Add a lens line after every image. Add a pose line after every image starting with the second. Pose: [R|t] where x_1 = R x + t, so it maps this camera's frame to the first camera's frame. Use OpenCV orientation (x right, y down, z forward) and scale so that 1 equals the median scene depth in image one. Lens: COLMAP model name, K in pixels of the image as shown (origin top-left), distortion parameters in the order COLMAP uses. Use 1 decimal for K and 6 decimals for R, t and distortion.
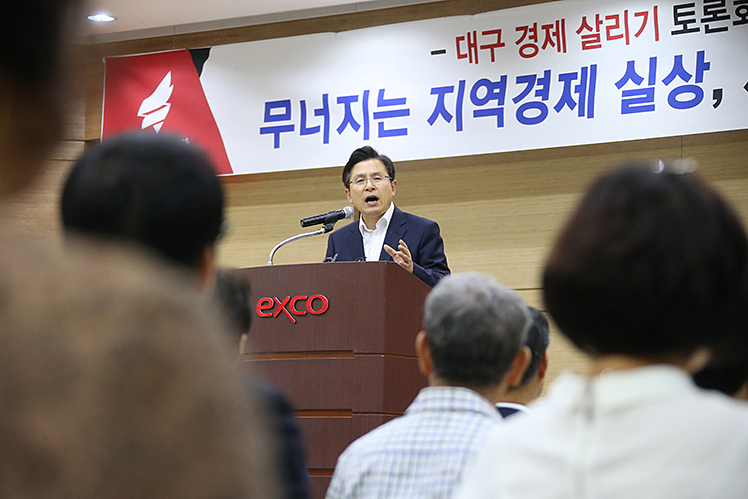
lens RADIAL K [[2658.5, 0, 374.0], [0, 2658.5, 249.5], [0, 0, 1]] dist [0.906702, 3.800884]
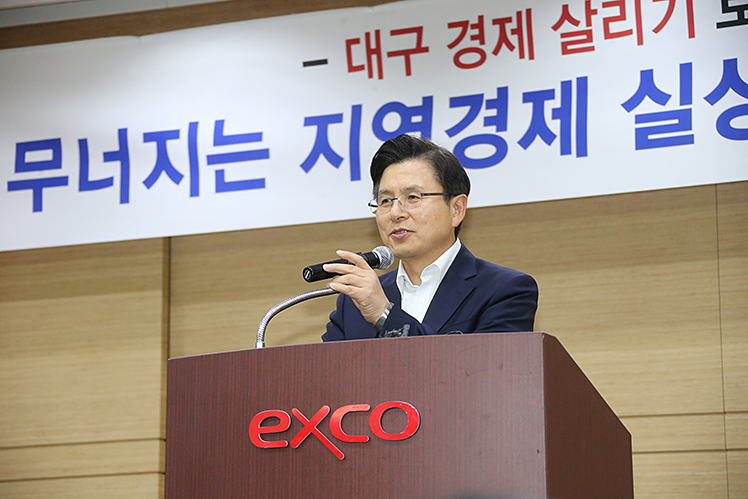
lens RADIAL K [[2377.1, 0, 374.0], [0, 2377.1, 249.5], [0, 0, 1]] dist [0.719454, 1.326425]
pose [[0.970795, 0.018096, 0.239226, -0.103892], [0.001113, 0.996801, -0.079921, 0.019098], [-0.239906, 0.077853, 0.967669, 0.444758]]
